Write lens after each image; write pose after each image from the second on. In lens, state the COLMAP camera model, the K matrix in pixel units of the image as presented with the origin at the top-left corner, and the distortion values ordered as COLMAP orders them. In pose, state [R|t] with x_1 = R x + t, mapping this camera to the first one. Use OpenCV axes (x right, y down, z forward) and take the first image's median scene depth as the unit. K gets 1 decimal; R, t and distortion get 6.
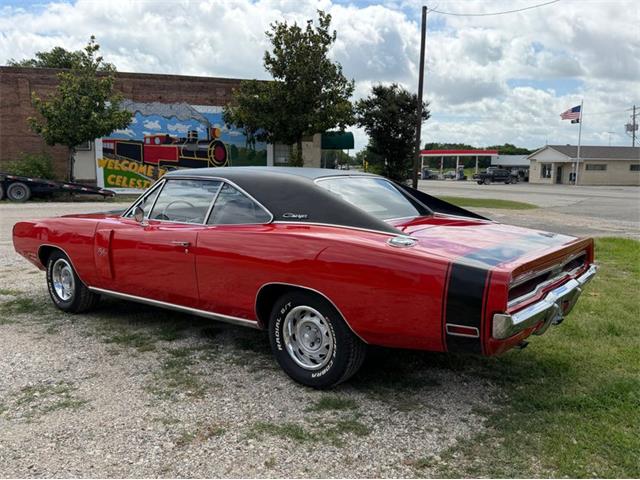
lens RADIAL K [[555.9, 0, 314.9], [0, 555.9, 239.8], [0, 0, 1]] dist [0.080240, -0.151972]
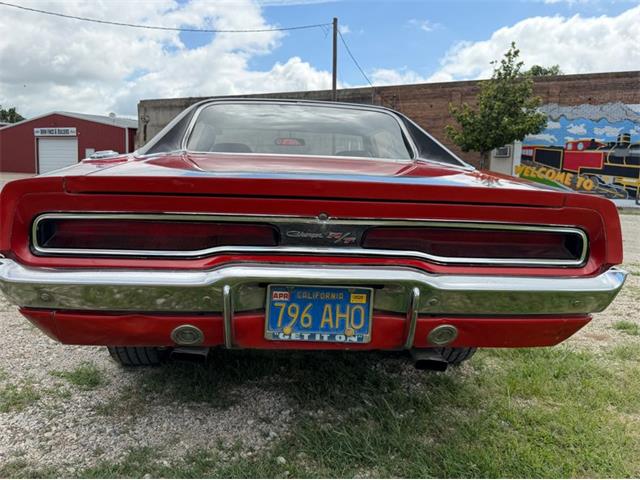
lens RADIAL K [[555.4, 0, 337.5], [0, 555.4, 225.9], [0, 0, 1]] dist [0.049201, -0.086549]
pose [[0.678936, 0.078393, -0.730000, 0.124405], [-0.123972, 0.992247, -0.008746, 0.008244], [0.723655, 0.096438, 0.683391, 0.109582]]
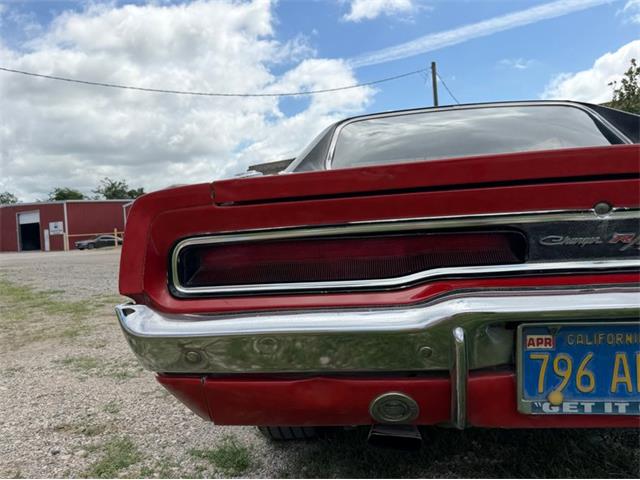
lens RADIAL K [[555.9, 0, 333.4], [0, 555.9, 226.8], [0, 0, 1]] dist [0.080240, -0.151972]
pose [[0.527866, -0.039033, -0.848430, 0.096879], [-0.059687, 0.994769, -0.082900, 0.013167], [0.847228, 0.094400, 0.522775, 0.115811]]
